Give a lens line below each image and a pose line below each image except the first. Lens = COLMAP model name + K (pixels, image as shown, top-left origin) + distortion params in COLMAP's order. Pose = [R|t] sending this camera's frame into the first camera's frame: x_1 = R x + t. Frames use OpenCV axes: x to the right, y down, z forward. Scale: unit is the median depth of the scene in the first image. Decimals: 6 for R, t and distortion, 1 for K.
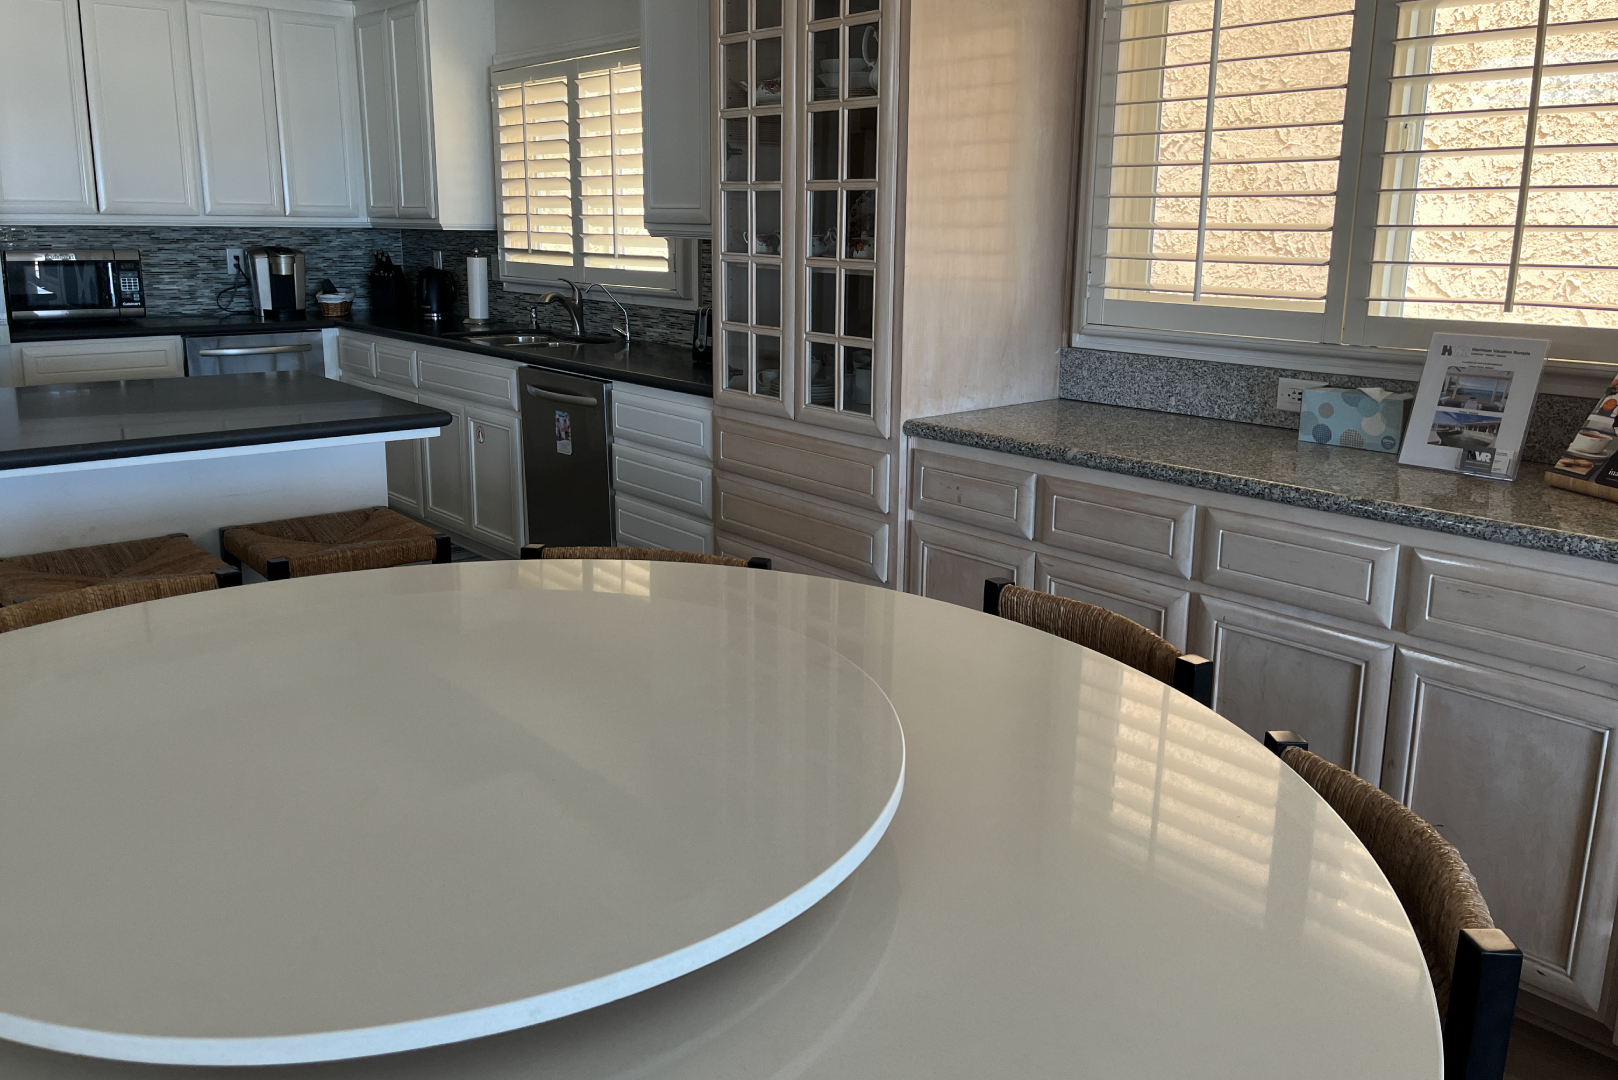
lens RADIAL K [[1244.2, 0, 809.8], [0, 1244.2, 453.3], [0, 0, 1]] dist [0.034931, -0.059906]
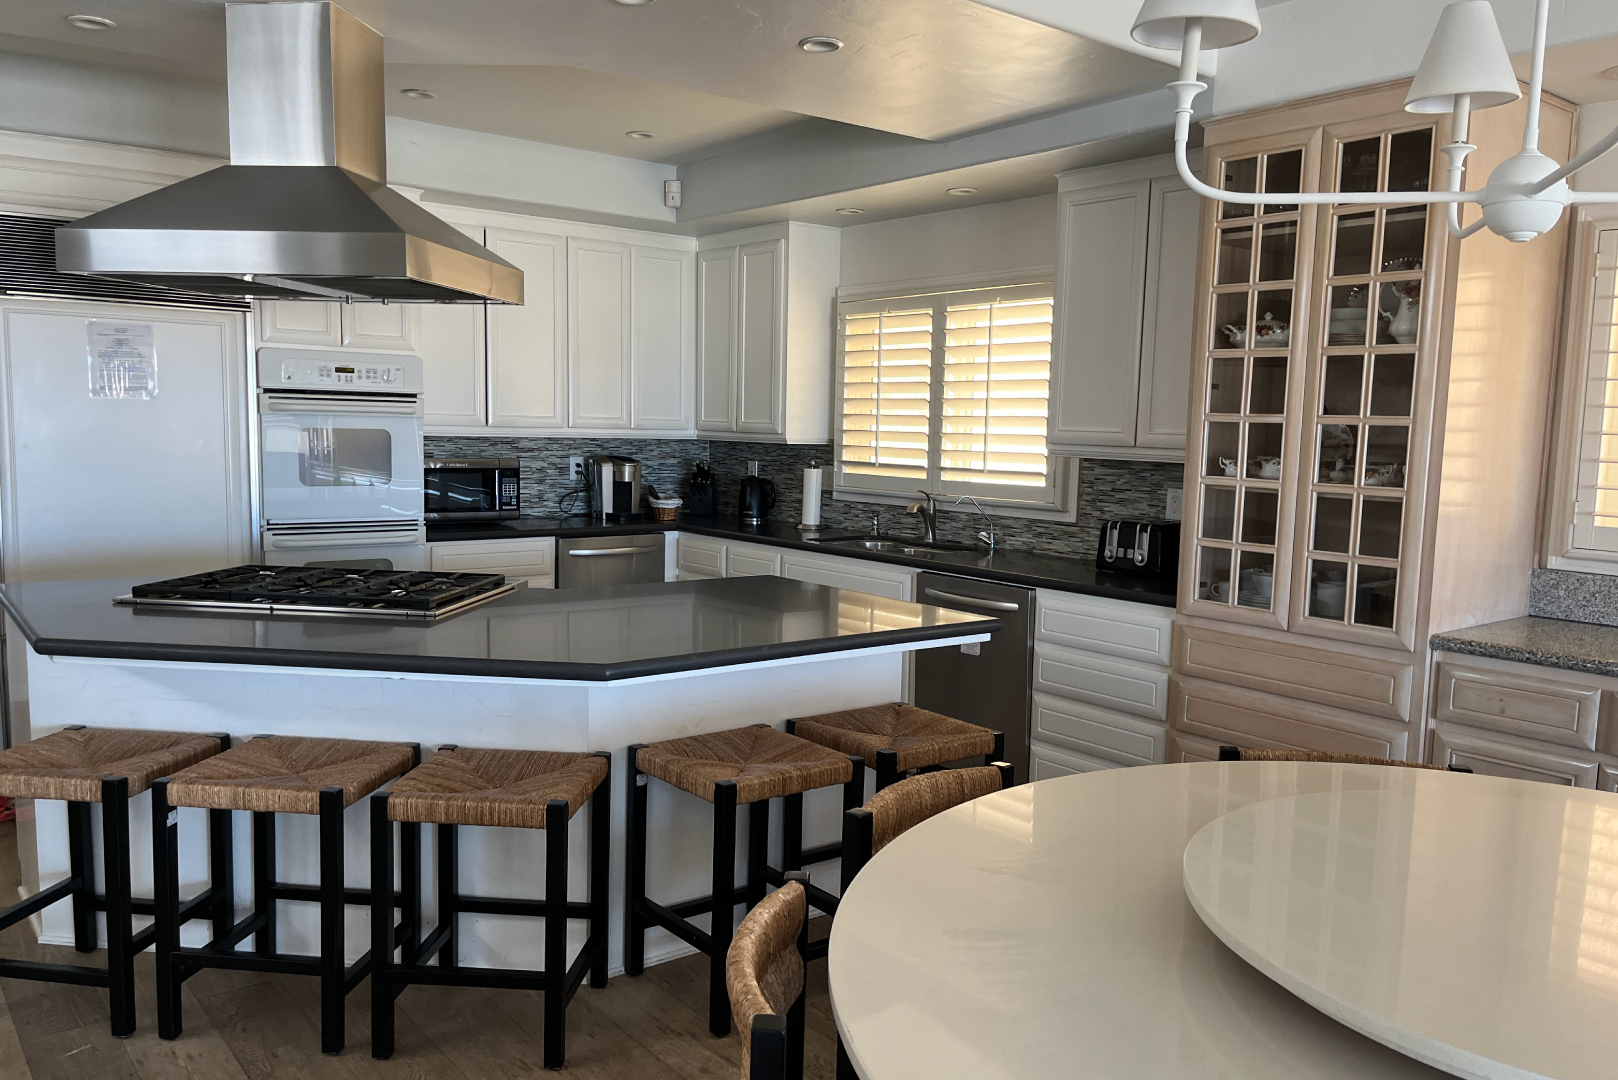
lens RADIAL K [[1211.8, 0, 809.0], [0, 1211.8, 540.0], [0, 0, 1]] dist [0.032581, -0.001711]
pose [[0.998774, 0.015343, -0.047057, -0.247442], [-0.019361, 0.996094, -0.086154, -0.004146], [0.045552, 0.086960, 0.995170, -0.053234]]
